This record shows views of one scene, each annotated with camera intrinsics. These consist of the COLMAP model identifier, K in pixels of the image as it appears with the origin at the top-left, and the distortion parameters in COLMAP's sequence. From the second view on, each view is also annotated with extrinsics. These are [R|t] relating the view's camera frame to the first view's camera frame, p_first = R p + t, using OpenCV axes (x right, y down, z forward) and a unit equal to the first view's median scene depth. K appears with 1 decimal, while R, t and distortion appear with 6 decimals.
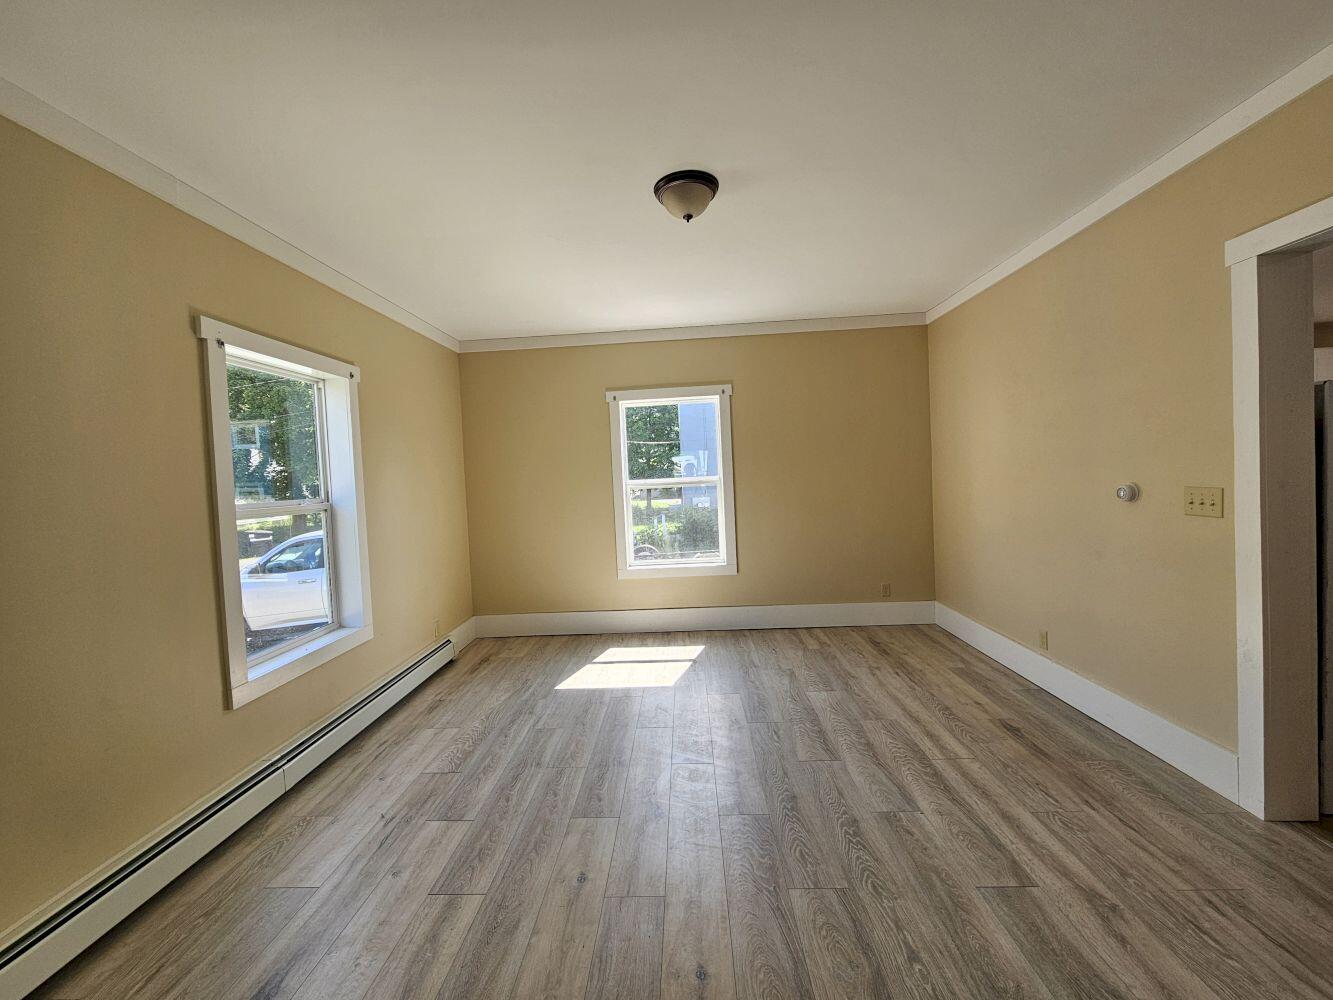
lens RADIAL K [[541.4, 0, 655.4], [0, 541.4, 506.3], [0, 0, 1]] dist [0.000701, -0.000341]
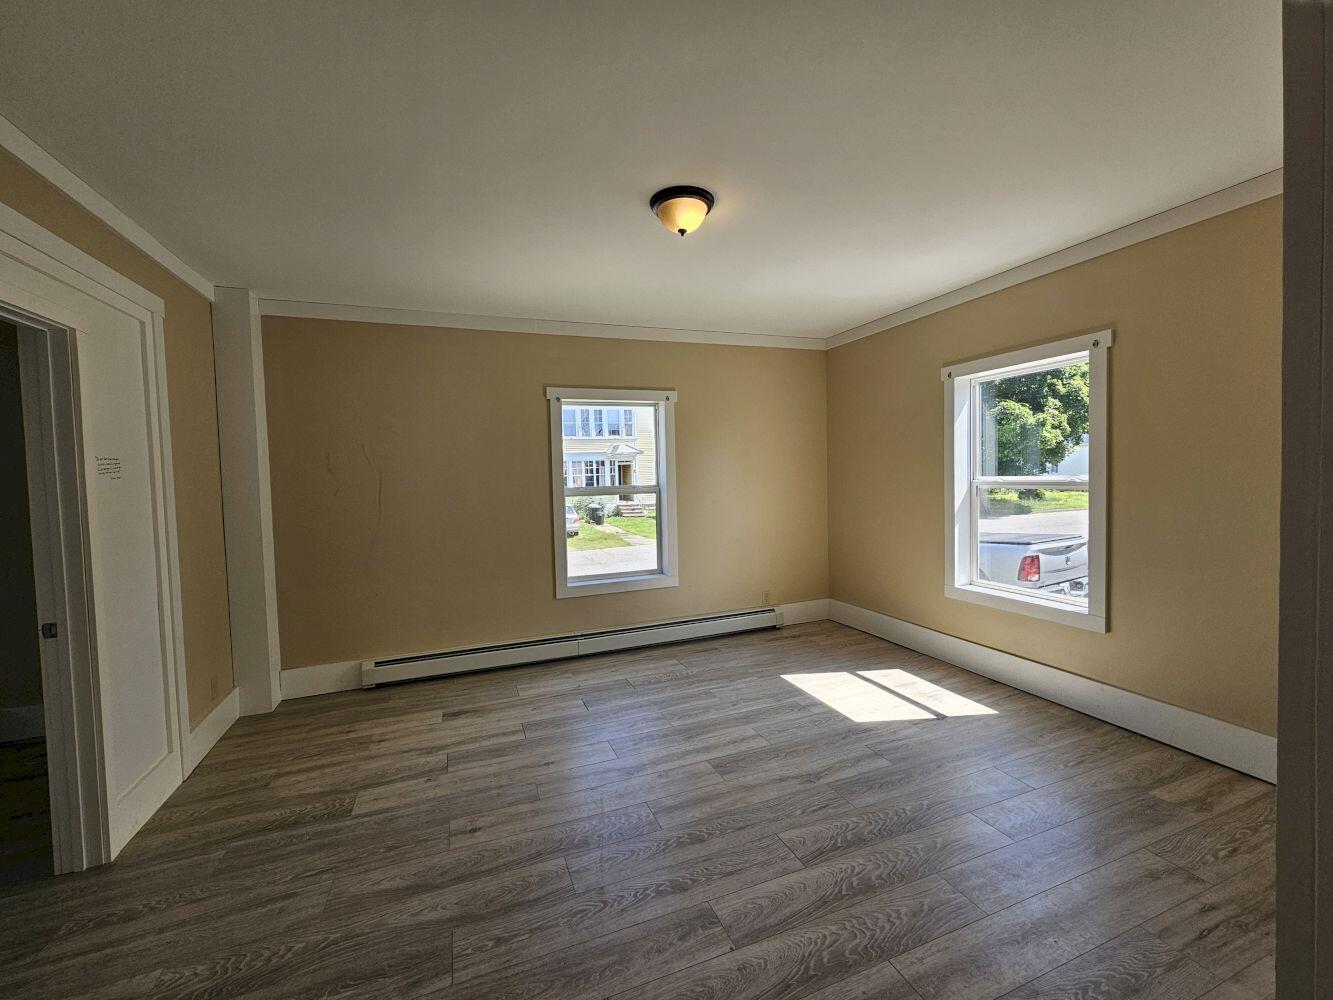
lens RADIAL K [[541.4, 0, 662.8], [0, 541.4, 509.6], [0, 0, 1]] dist [0.000701, -0.000341]
pose [[0.413484, 0.096206, -0.905414, 0.582569], [-0.043319, 0.995355, 0.085980, -0.058764], [0.909480, 0.003670, 0.415731, 0.319412]]
